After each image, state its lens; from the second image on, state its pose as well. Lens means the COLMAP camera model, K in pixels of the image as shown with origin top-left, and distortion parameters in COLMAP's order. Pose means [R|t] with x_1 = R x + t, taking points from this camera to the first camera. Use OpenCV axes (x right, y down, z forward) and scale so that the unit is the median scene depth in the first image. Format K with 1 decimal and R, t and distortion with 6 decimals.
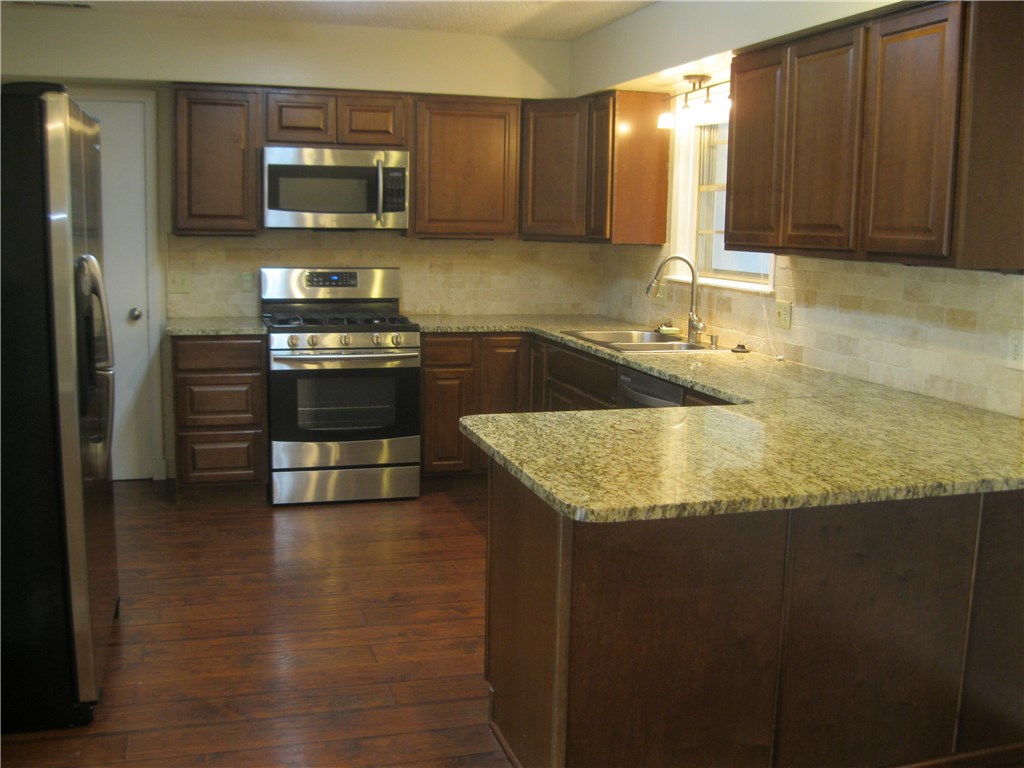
lens RADIAL K [[1035.3, 0, 519.3], [0, 1035.3, 381.1], [0, 0, 1]] dist [-0.124591, 0.000000]
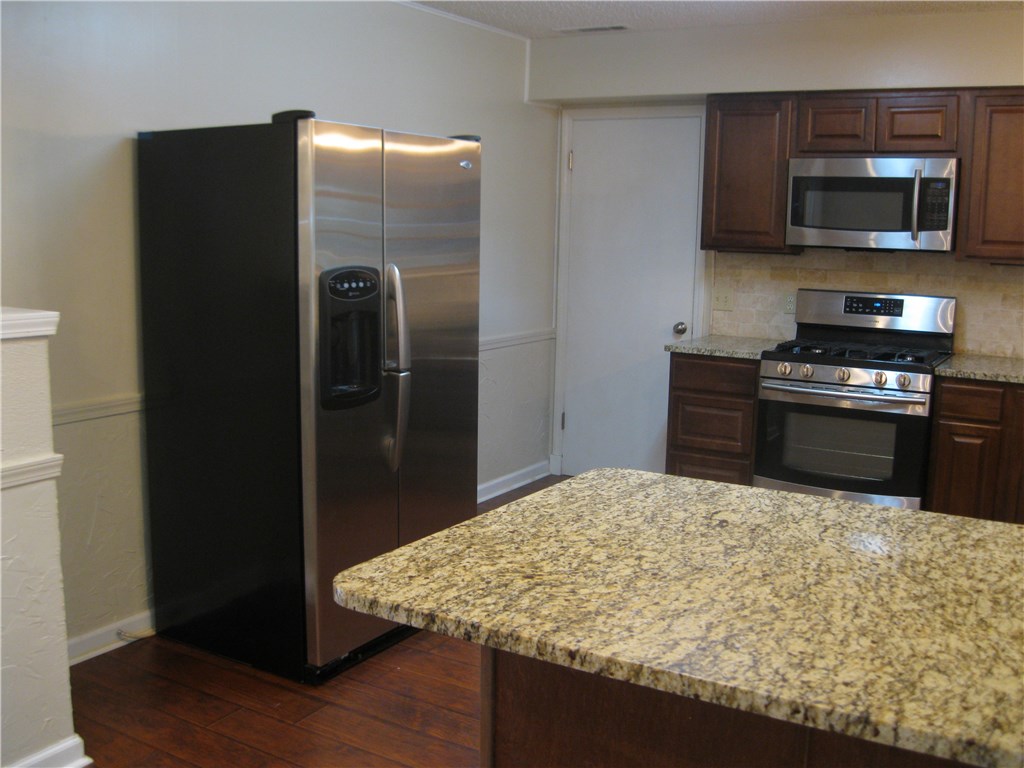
lens RADIAL K [[1035.3, 0, 515.7], [0, 1035.3, 383.9], [0, 0, 1]] dist [-0.124591, 0.000000]
pose [[0.668005, 0.106218, -0.736537, 0.281968], [-0.117270, 0.992419, 0.036761, -0.031157], [0.734858, 0.061818, 0.675398, 0.205511]]
